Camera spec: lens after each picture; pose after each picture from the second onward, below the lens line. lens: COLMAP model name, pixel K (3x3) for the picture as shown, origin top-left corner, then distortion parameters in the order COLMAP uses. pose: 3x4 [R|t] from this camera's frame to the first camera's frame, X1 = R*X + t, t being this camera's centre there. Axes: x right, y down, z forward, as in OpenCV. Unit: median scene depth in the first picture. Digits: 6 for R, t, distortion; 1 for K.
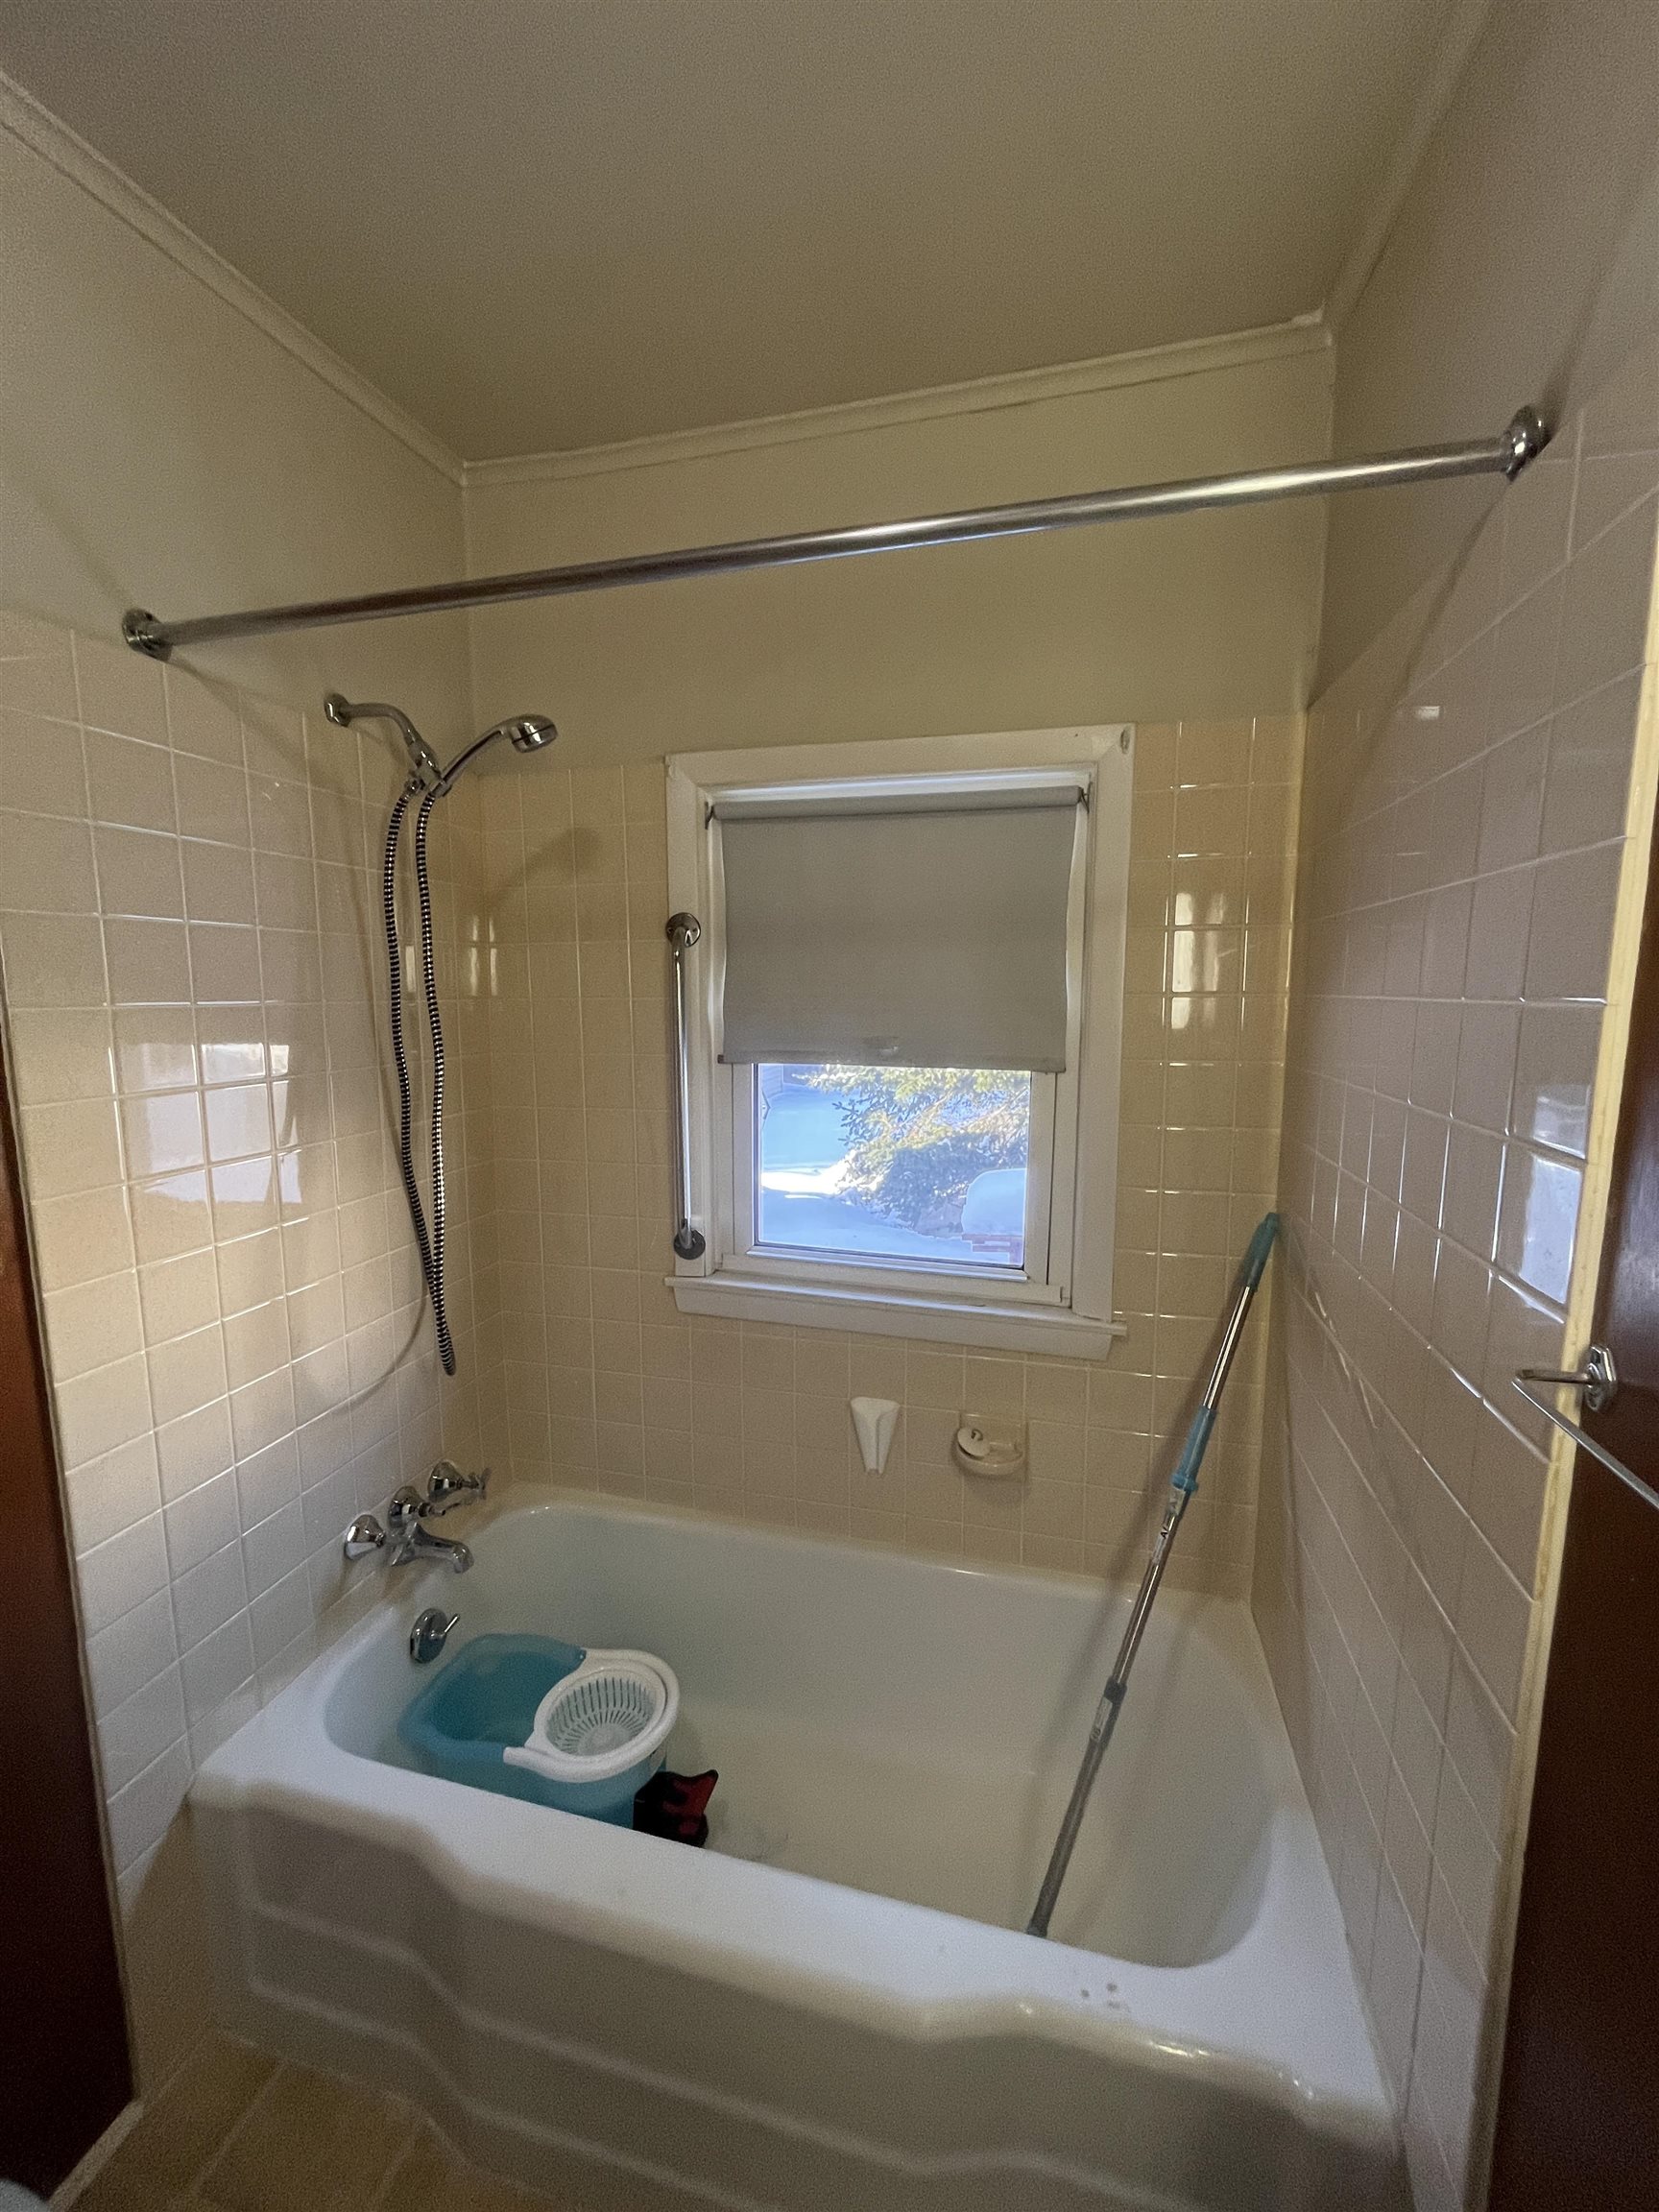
lens RADIAL K [[890.2, 0, 830.4], [0, 890.2, 1104.8], [0, 0, 1]] dist [-0.003121, 0.000160]
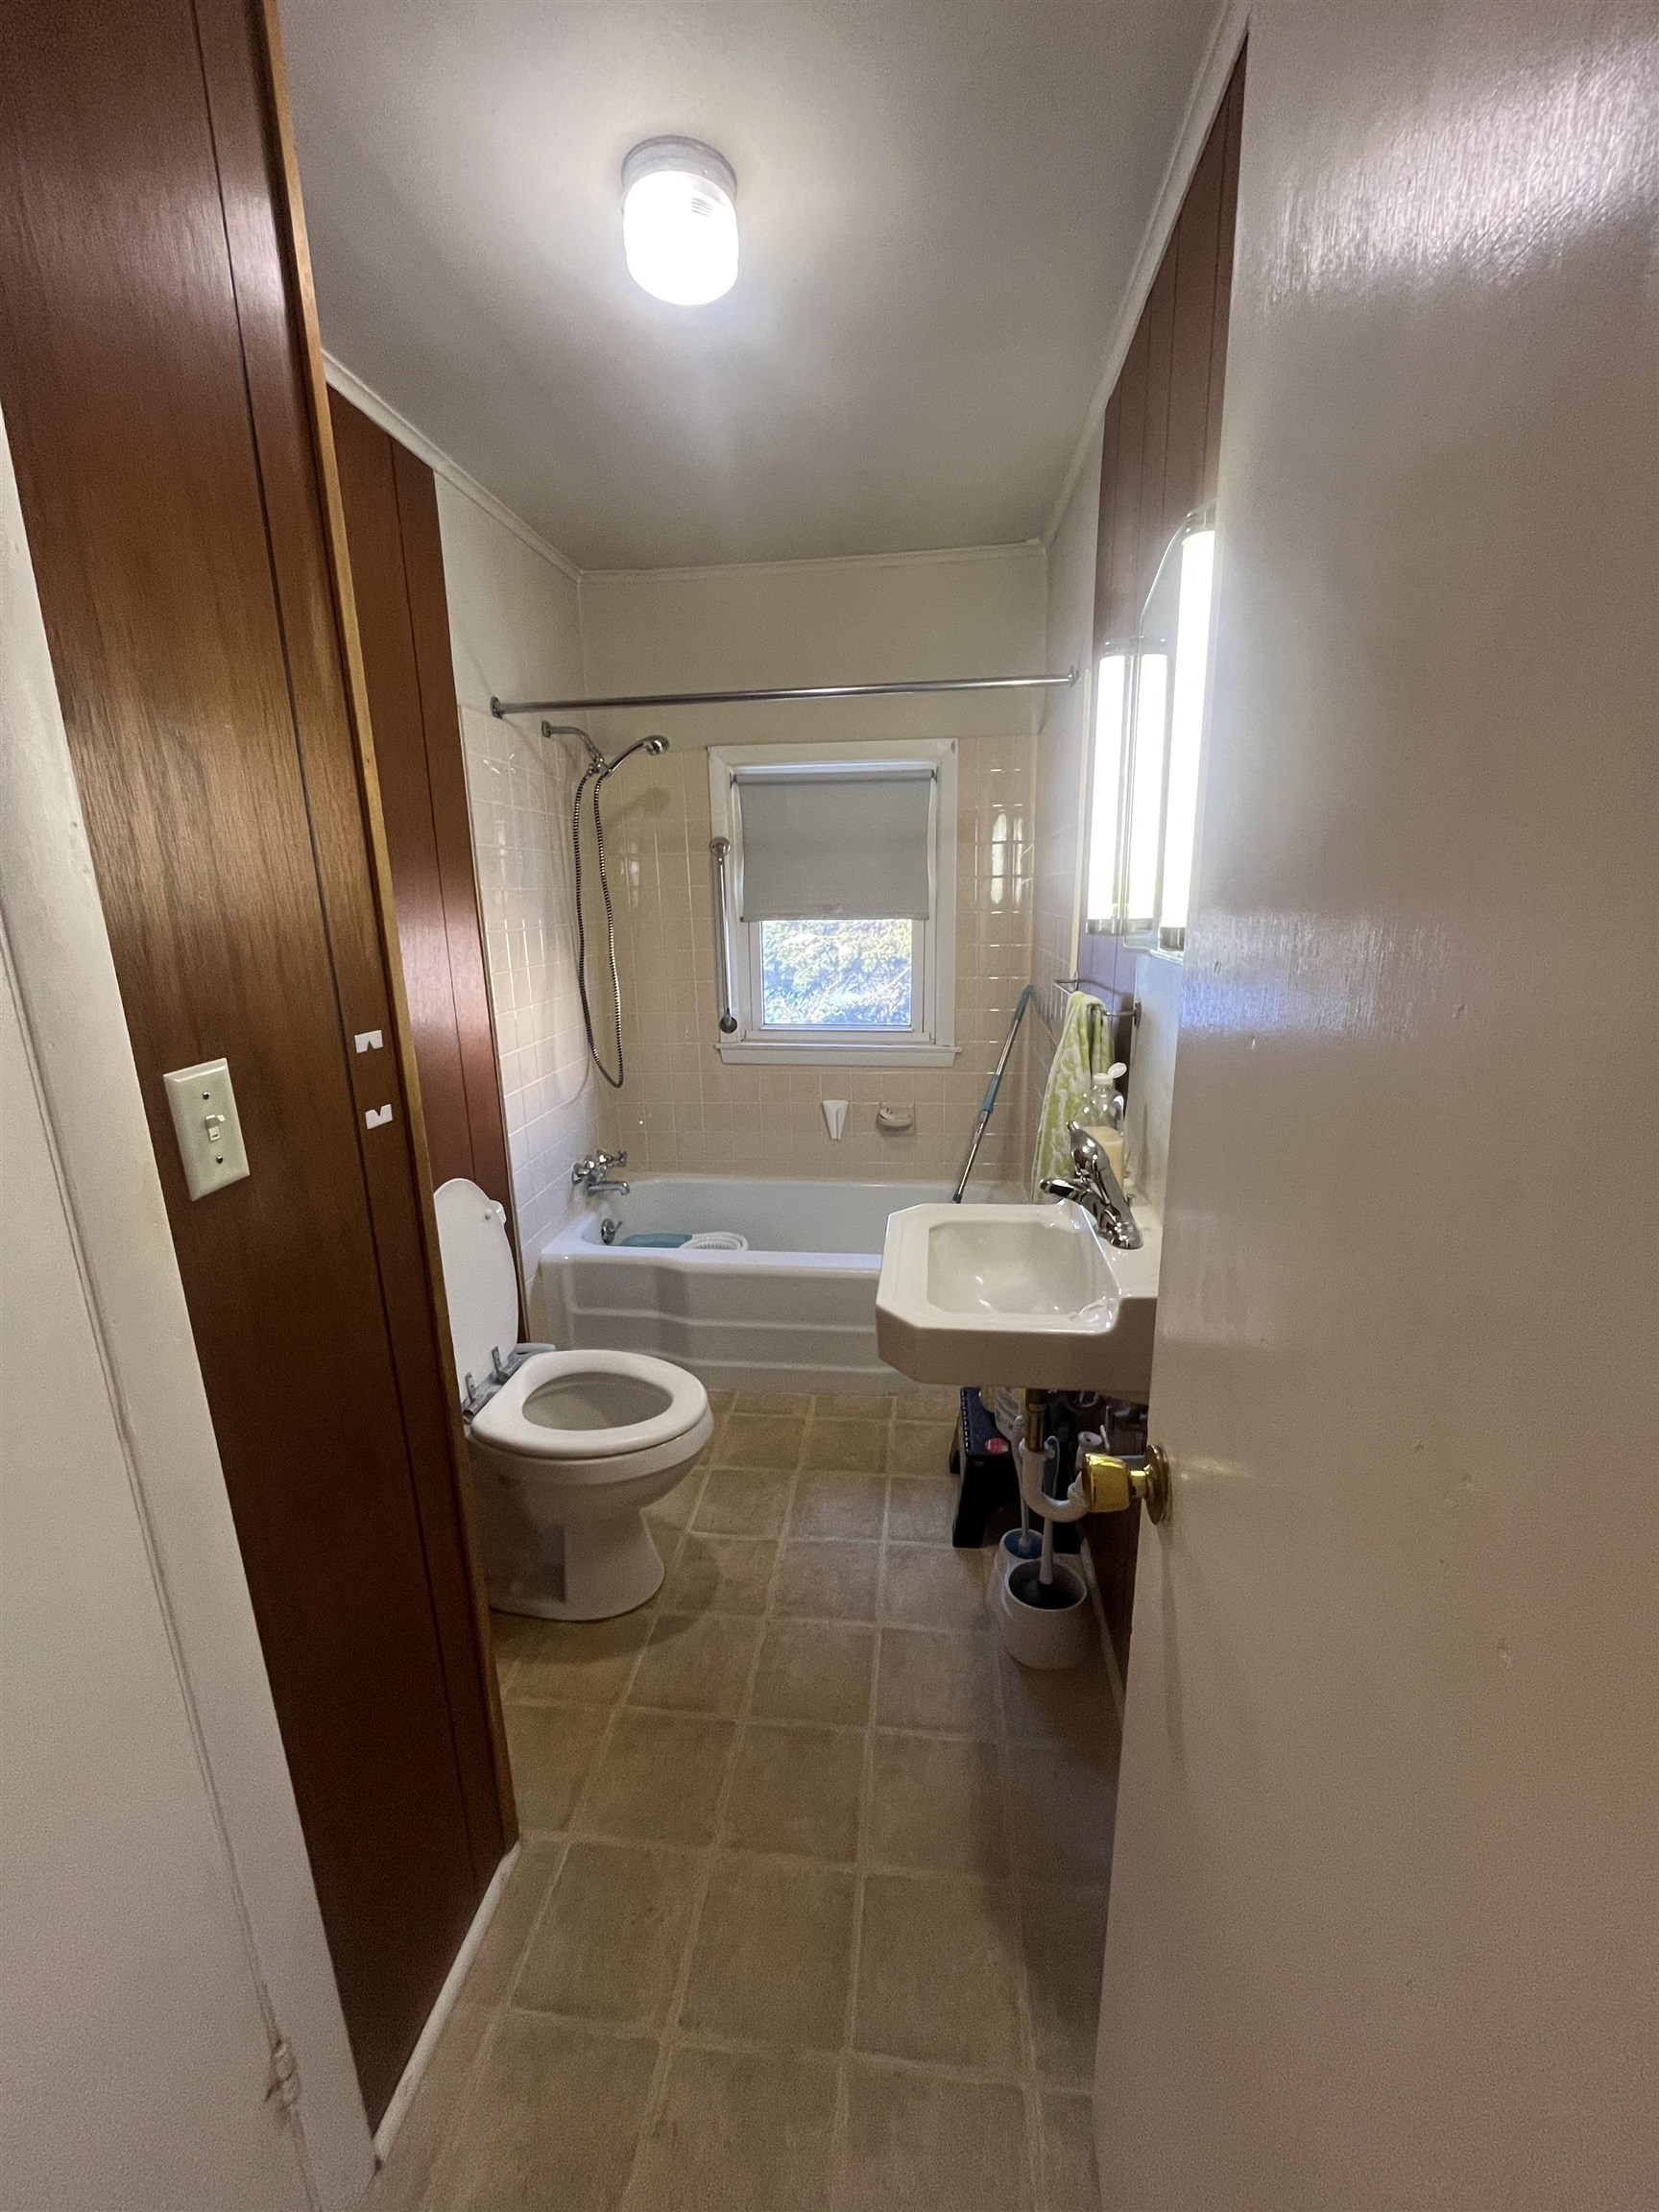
lens RADIAL K [[894.0, 0, 834.3], [0, 894.0, 1105.0], [0, 0, 1]] dist [-0.002207, -0.000192]
pose [[0.989145, -0.051619, 0.137581, -0.227863], [0.037167, 0.993713, 0.105612, 0.151760], [-0.142168, -0.099352, 0.984844, -0.925258]]
